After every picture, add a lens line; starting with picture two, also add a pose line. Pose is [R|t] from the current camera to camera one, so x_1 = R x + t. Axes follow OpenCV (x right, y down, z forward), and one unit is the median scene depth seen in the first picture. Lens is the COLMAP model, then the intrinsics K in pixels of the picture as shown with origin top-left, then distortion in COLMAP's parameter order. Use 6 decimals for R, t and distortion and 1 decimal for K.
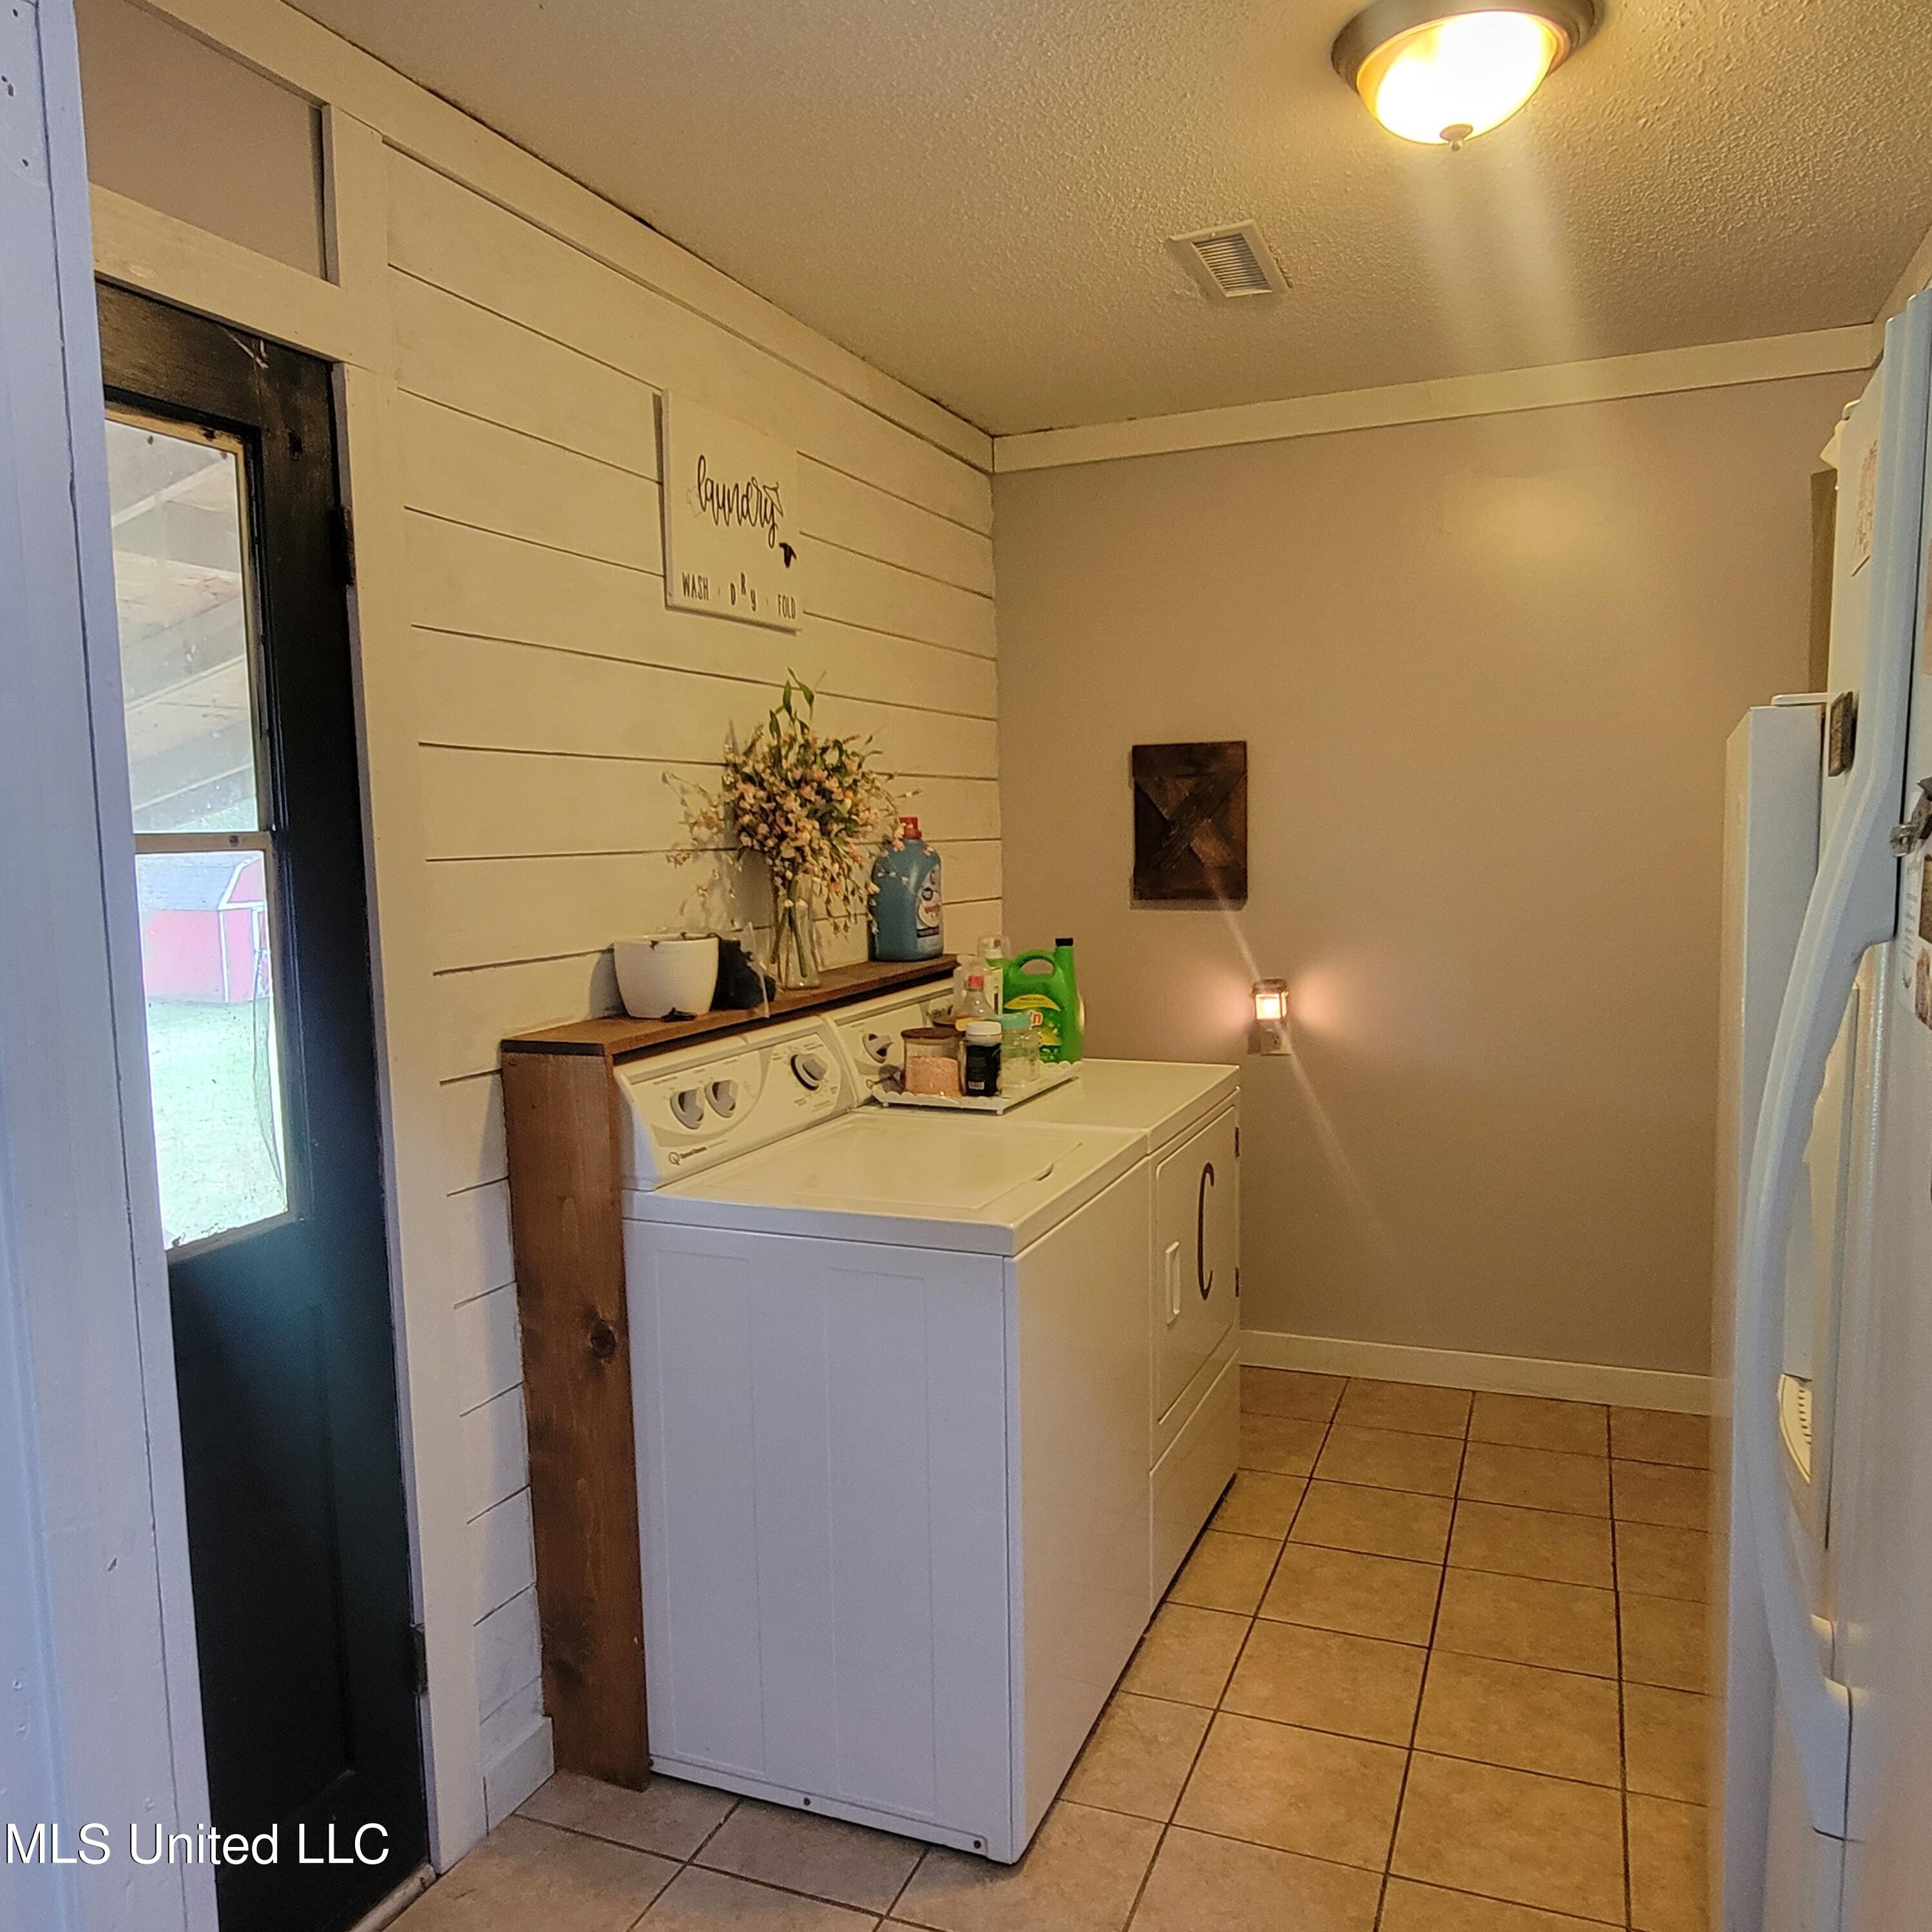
lens RADIAL K [[1525.7, 0, 966.3], [0, 1525.7, 977.8], [0, 0, 1]] dist [-0.000757, -0.003307]
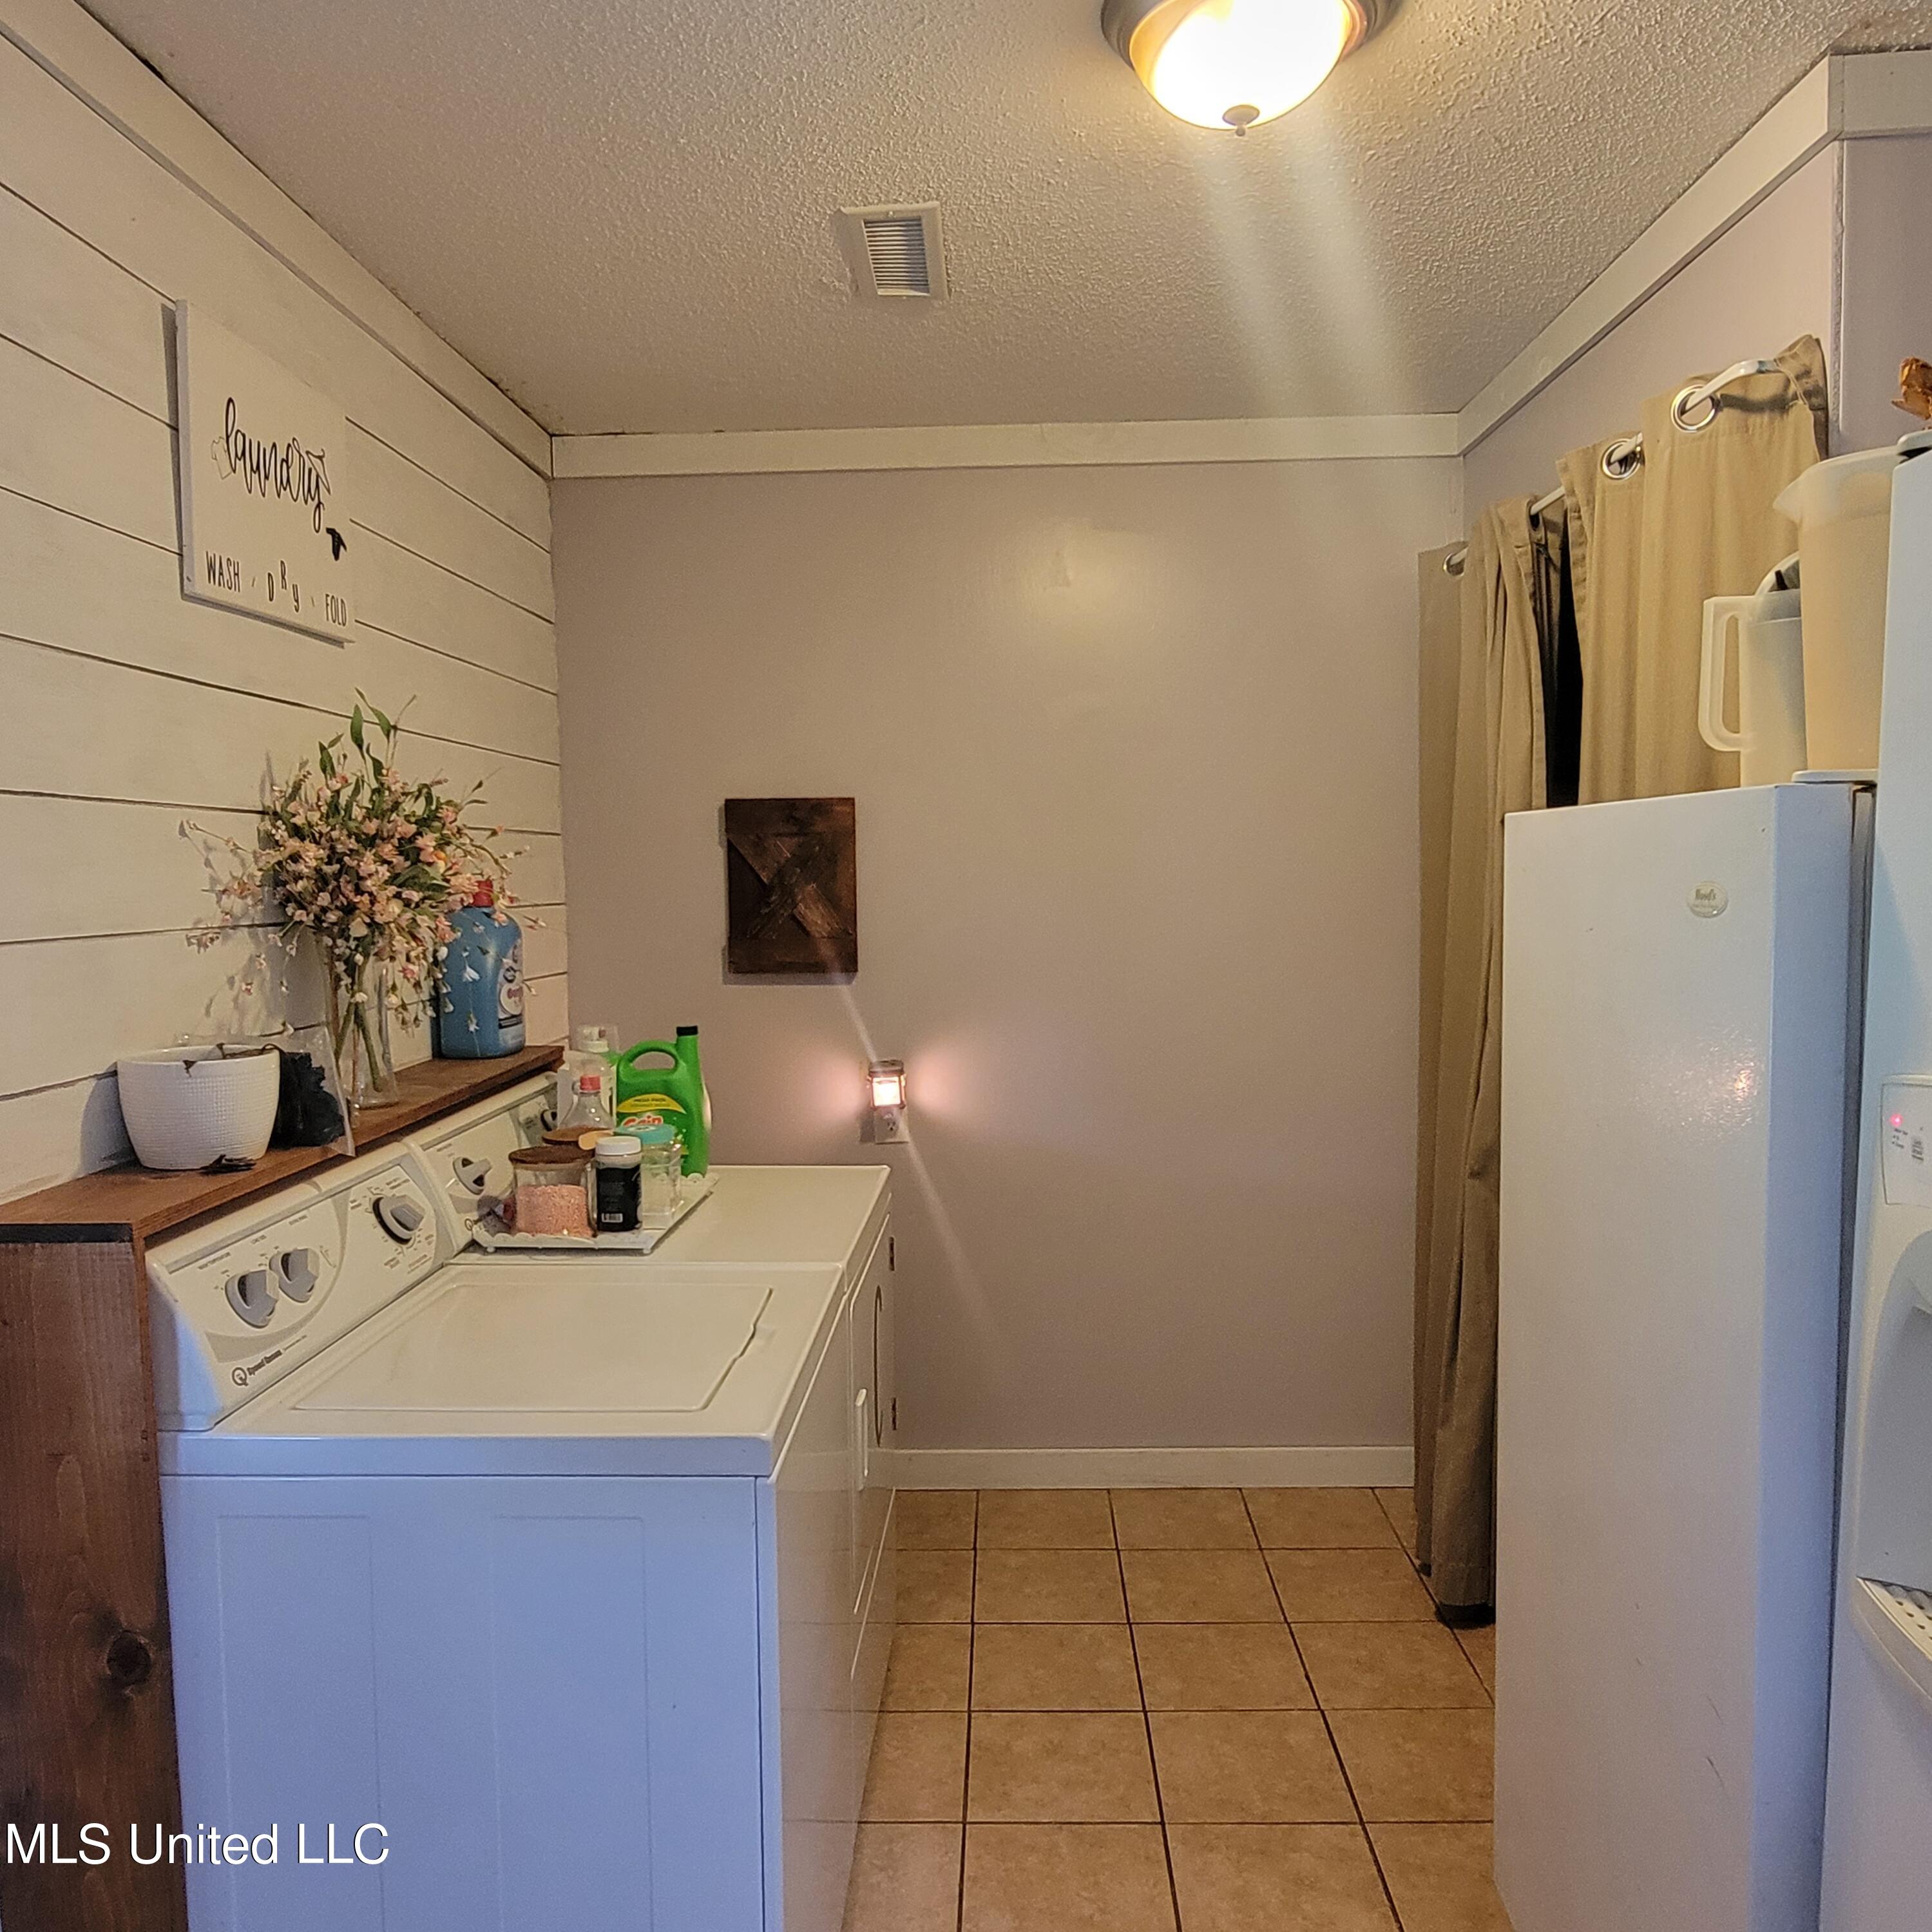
lens RADIAL K [[1525.7, 0, 978.8], [0, 1525.7, 977.1], [0, 0, 1]] dist [-0.000757, -0.003307]
pose [[0.934004, -0.015831, 0.356913, -0.096977], [0.028044, 0.999184, -0.029069, -0.027230], [-0.356161, 0.037160, 0.933685, 0.177537]]
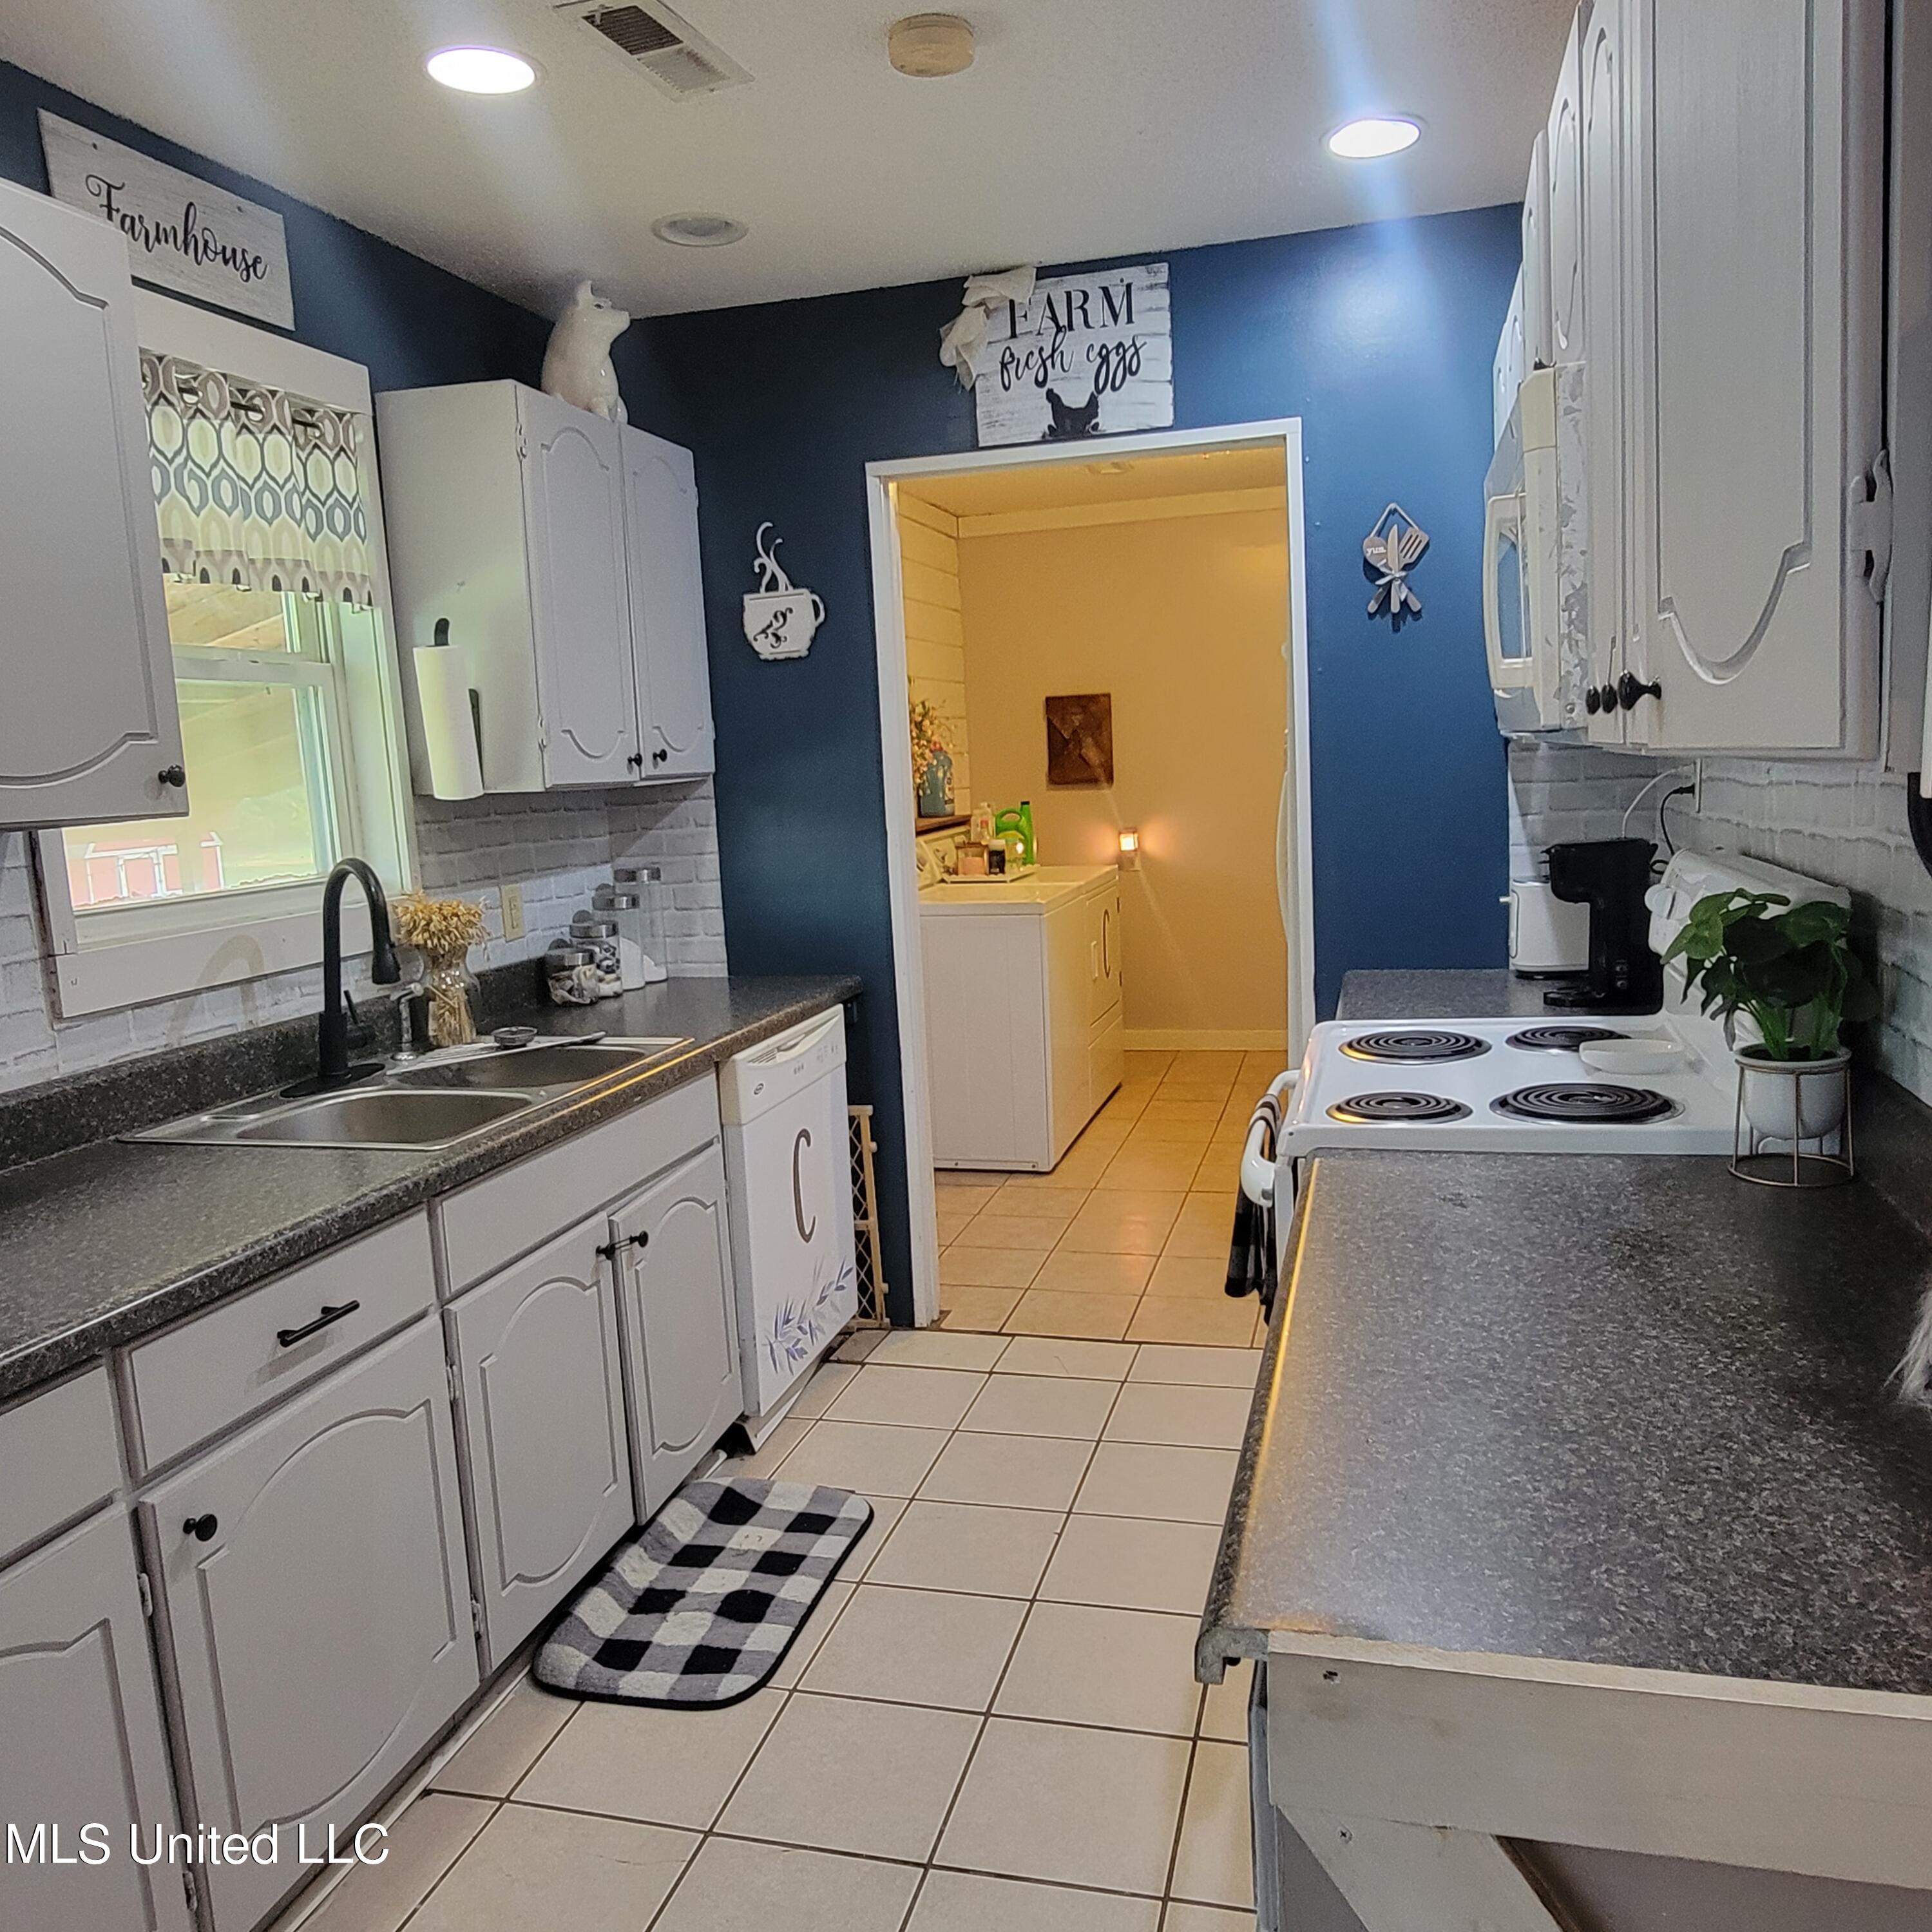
lens RADIAL K [[1525.7, 0, 967.6], [0, 1525.7, 961.8], [0, 0, 1]] dist [-0.000757, -0.003307]
pose [[0.992452, -0.041326, 0.115457, -0.266574], [0.037521, 0.998685, 0.034940, 0.118867], [-0.116749, -0.030344, 0.992698, -1.004324]]
